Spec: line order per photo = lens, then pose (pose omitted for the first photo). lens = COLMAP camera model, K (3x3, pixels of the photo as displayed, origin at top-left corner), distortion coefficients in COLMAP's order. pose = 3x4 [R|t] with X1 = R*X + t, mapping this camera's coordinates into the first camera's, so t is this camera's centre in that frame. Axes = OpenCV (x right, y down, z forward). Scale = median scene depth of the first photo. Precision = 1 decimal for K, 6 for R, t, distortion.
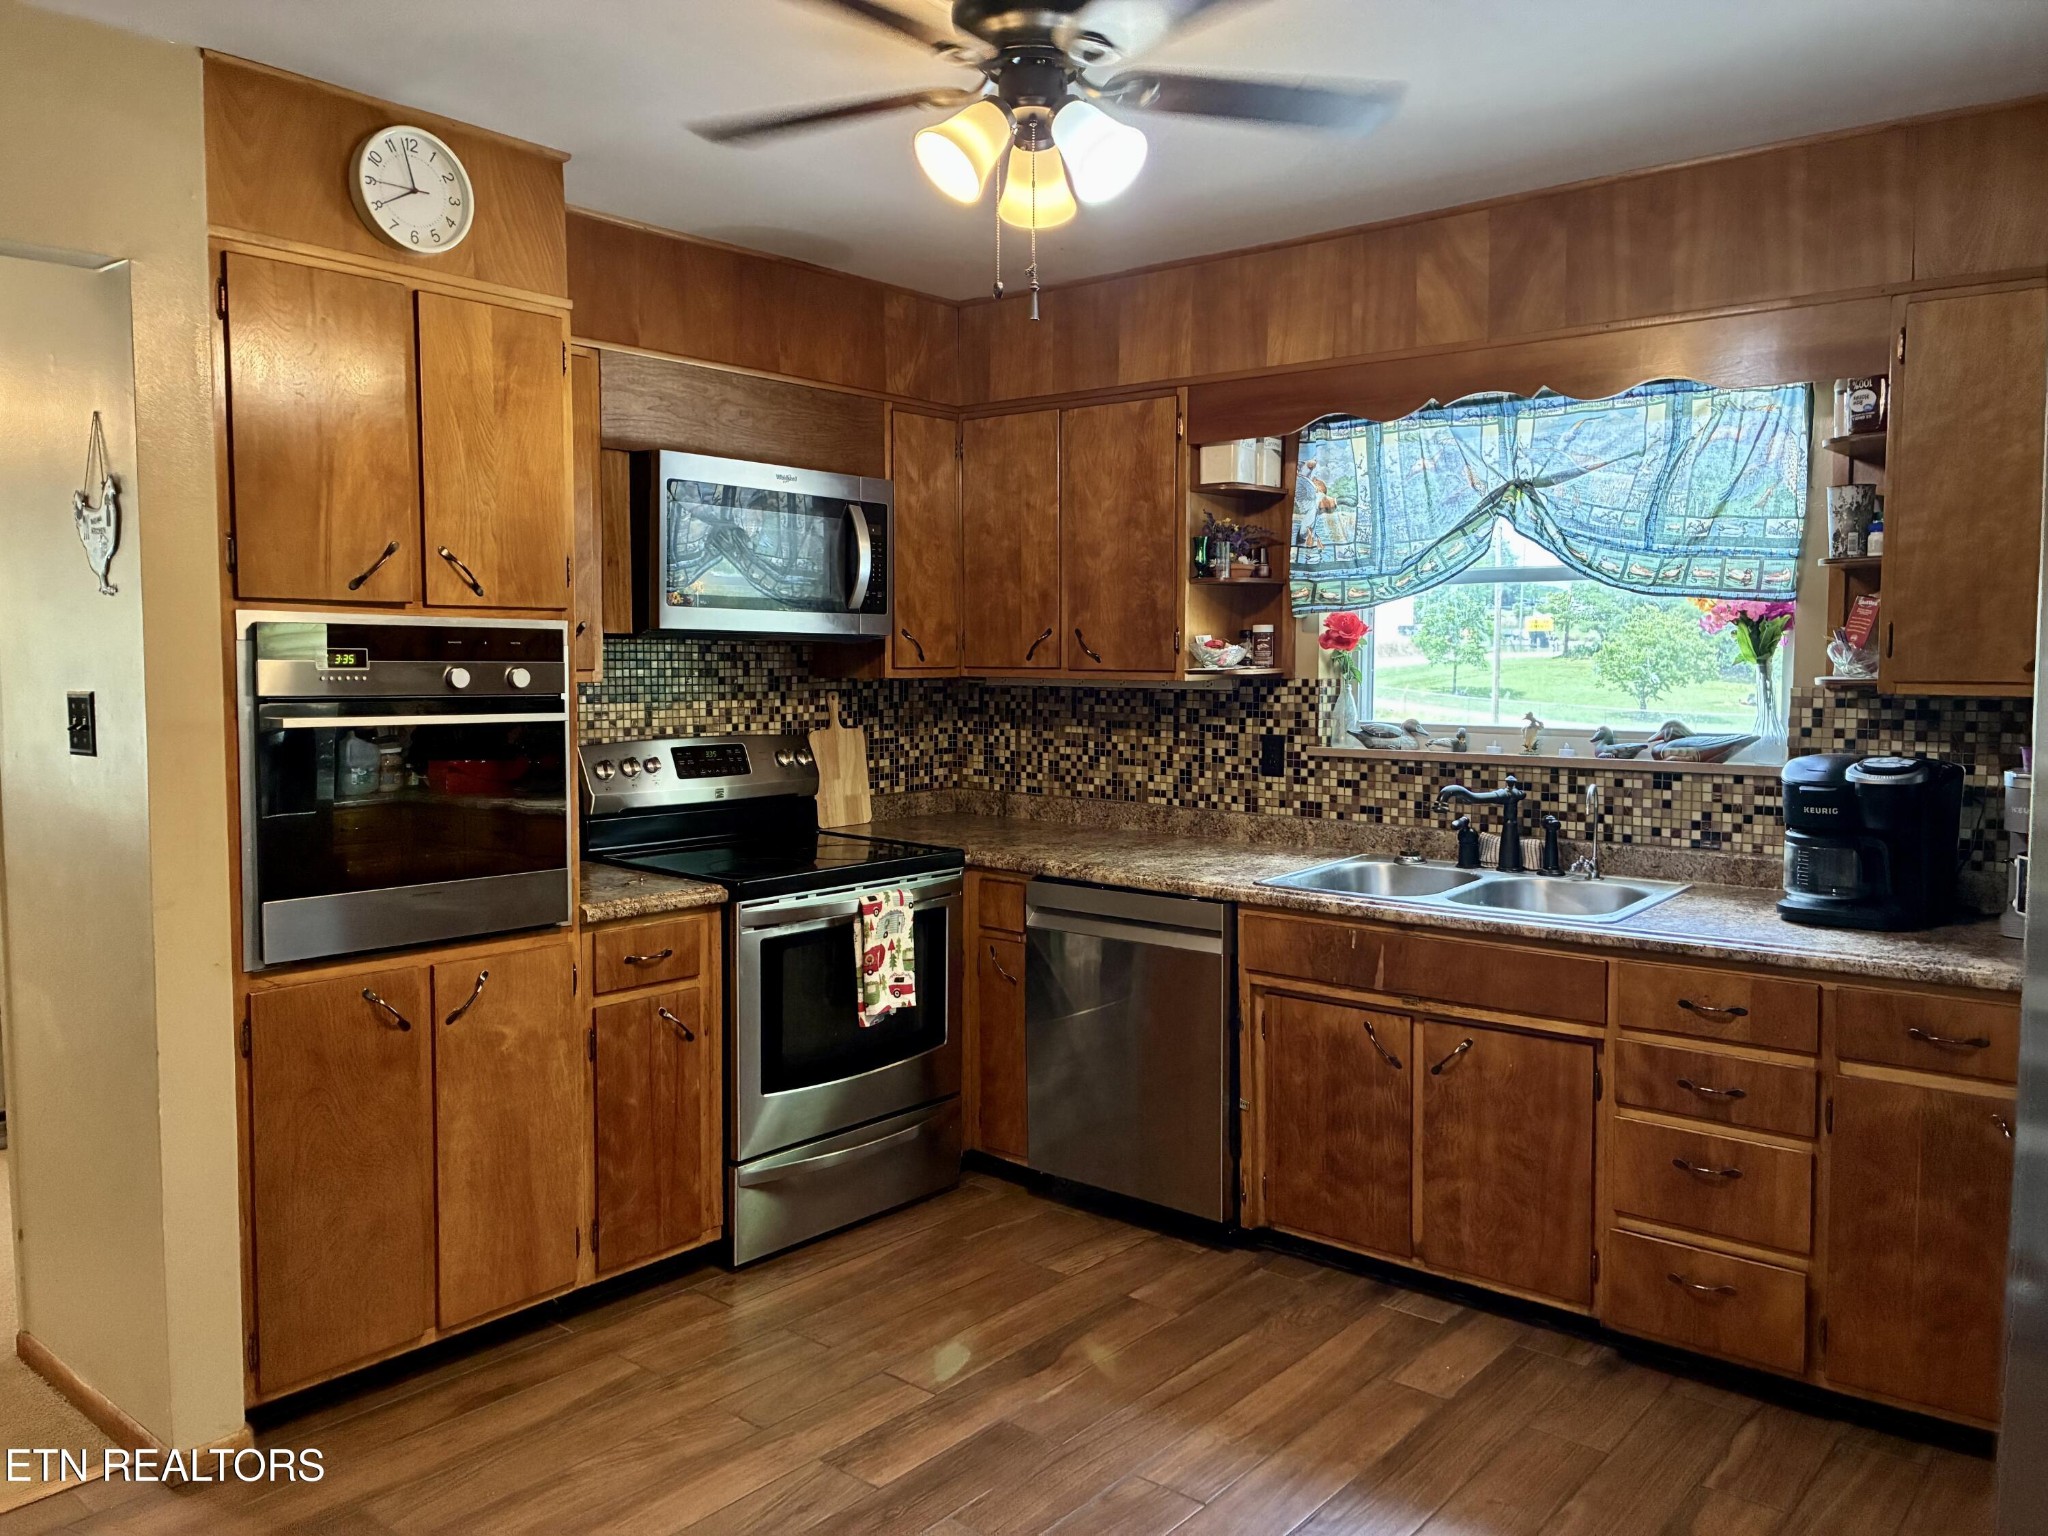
lens RADIAL K [[1543.7, 0, 1041.3], [0, 1543.7, 767.2], [0, 0, 1]] dist [0.026406, -0.032602]
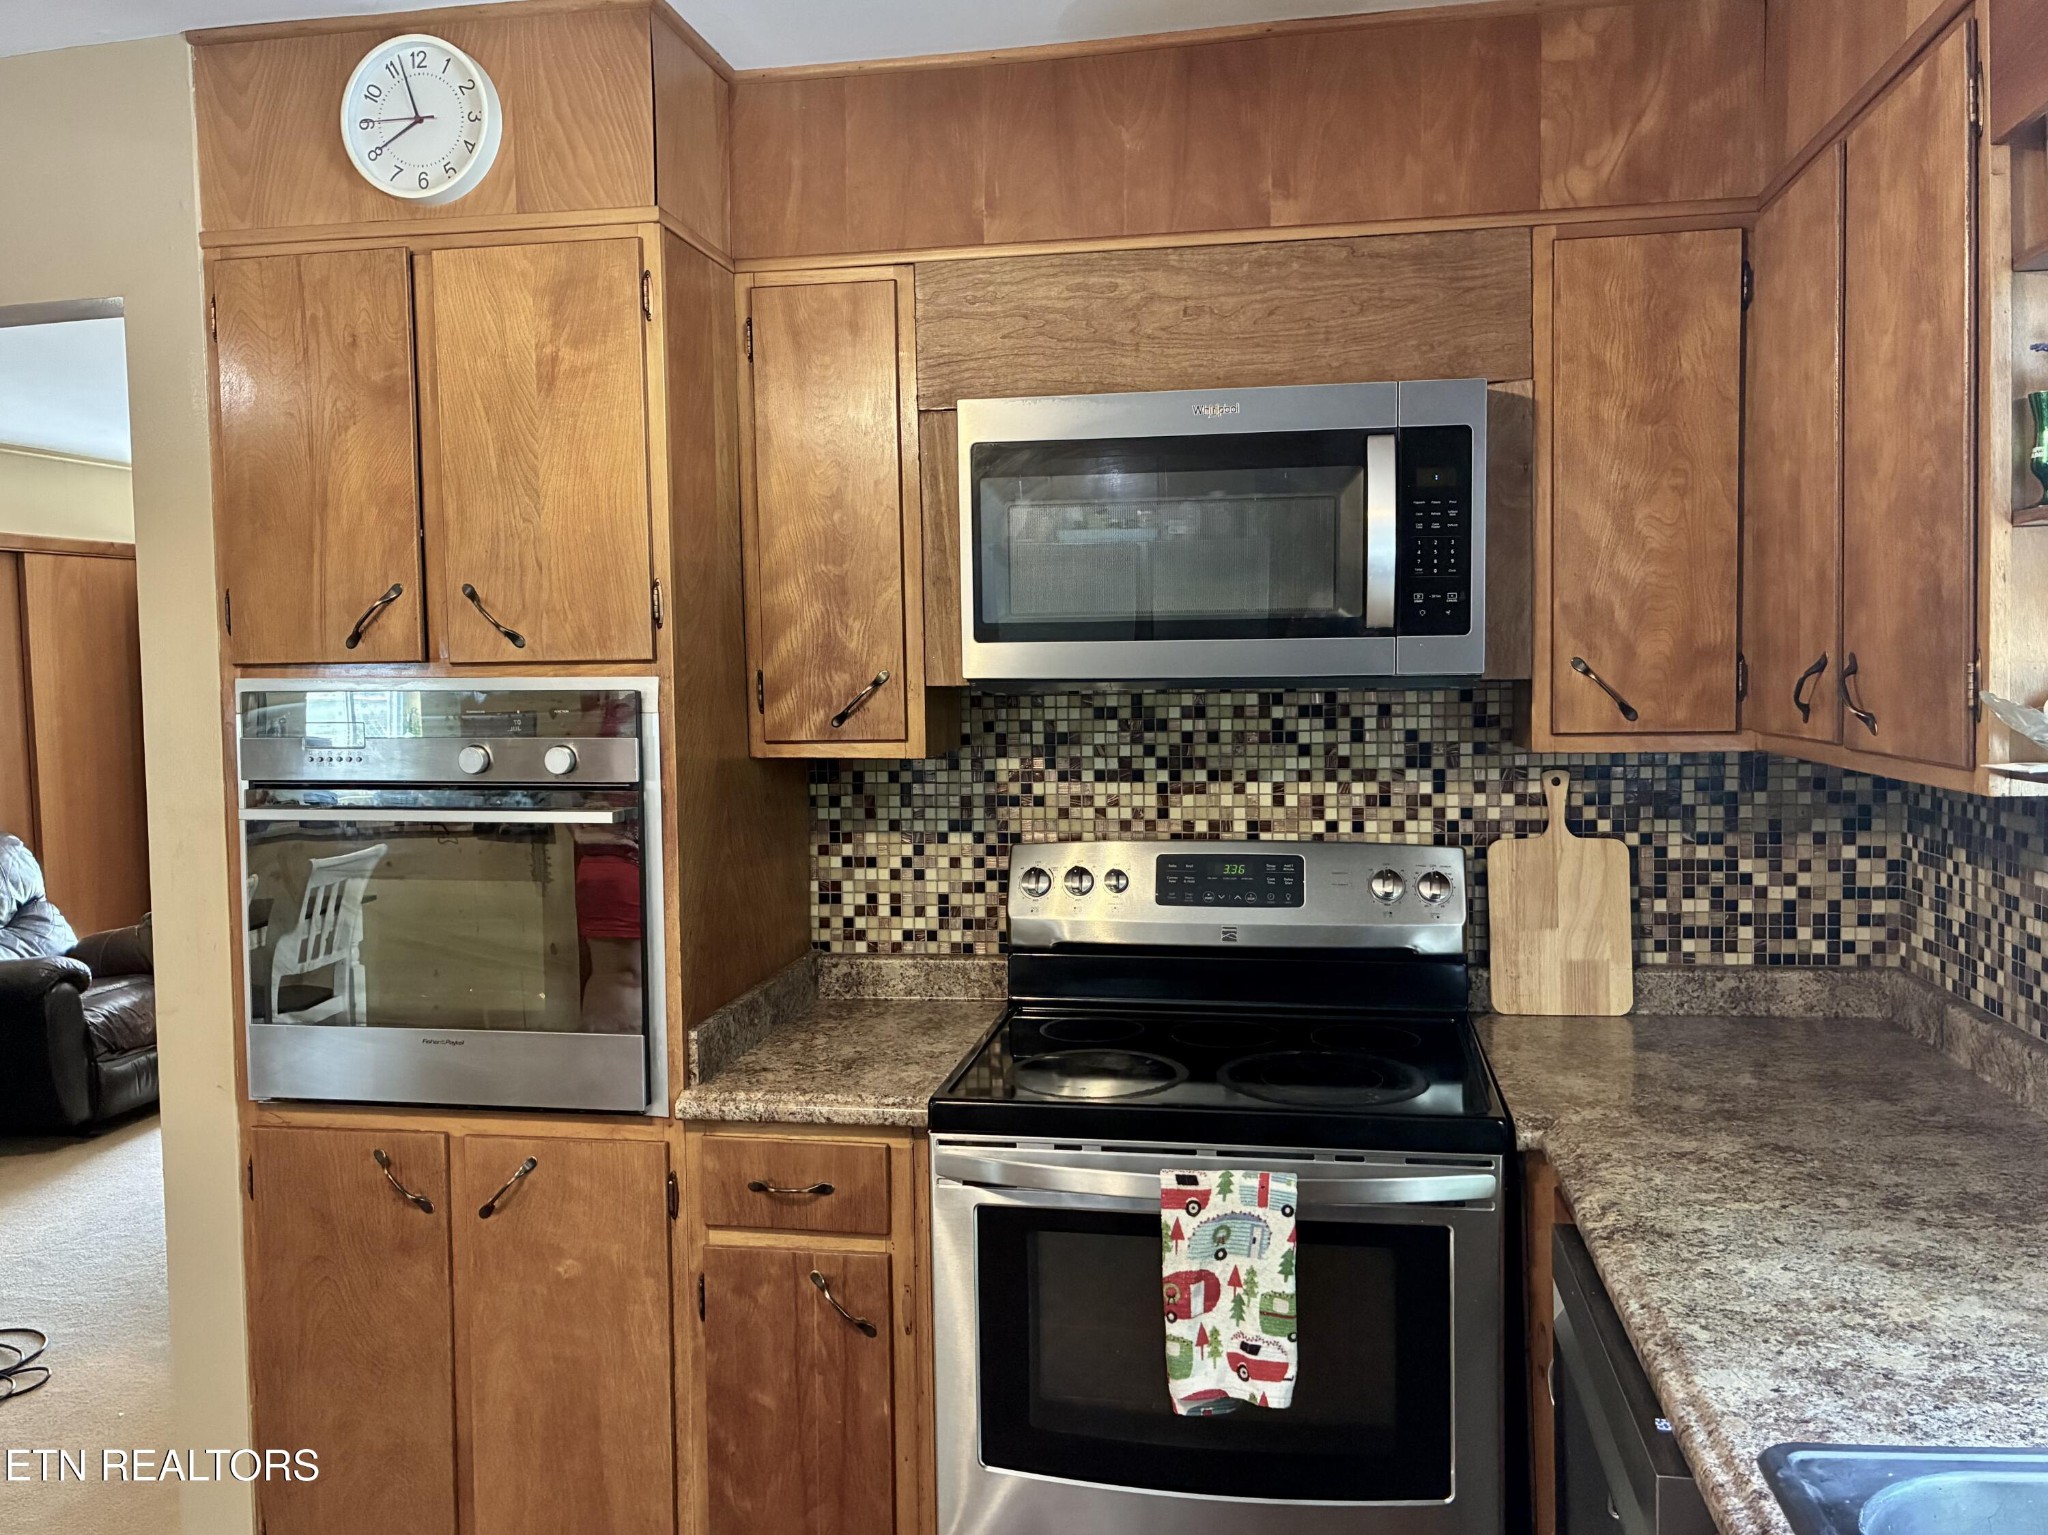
lens RADIAL K [[1632.3, 0, 1018.0], [0, 1632.3, 763.2], [0, 0, 1]] dist [0.022369, -0.007443]
pose [[0.493653, 0.038475, -0.868807, 0.346280], [-0.046840, 0.998747, 0.017616, -0.065244], [0.868397, 0.031999, 0.494837, 0.665449]]
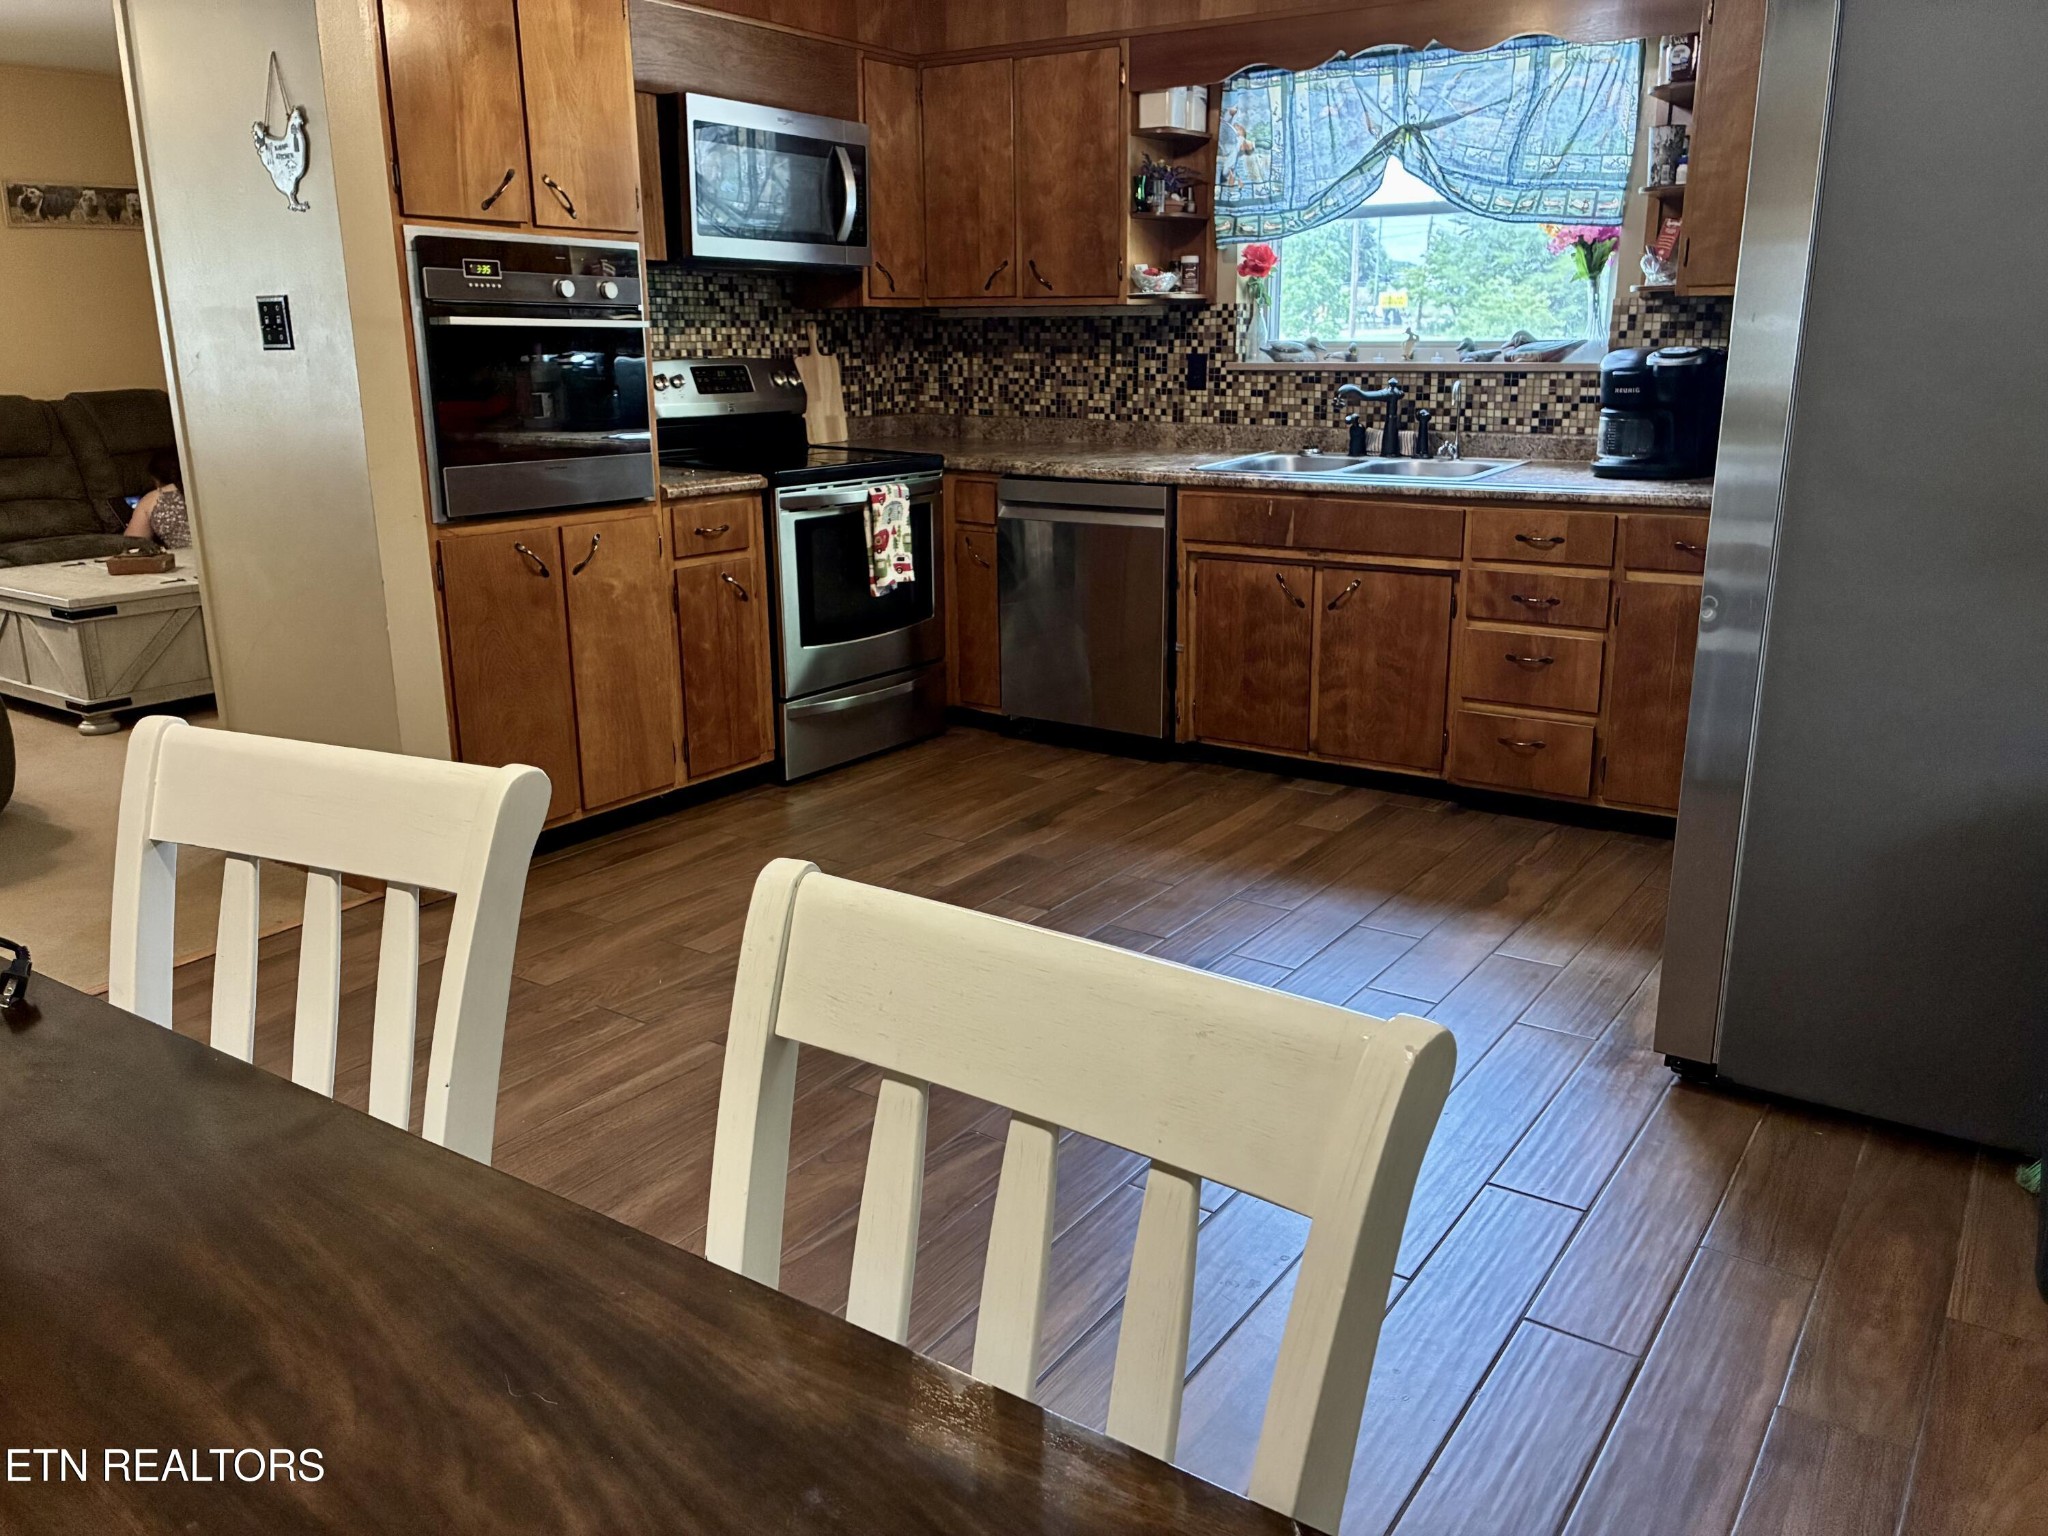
lens RADIAL K [[1543.7, 0, 1035.6], [0, 1543.7, 776.6], [0, 0, 1]] dist [0.026406, -0.032602]
pose [[0.995673, -0.031875, 0.087287, -0.099510], [0.013474, 0.978925, 0.203776, 0.060277], [-0.091943, -0.201718, 0.975119, -0.245195]]
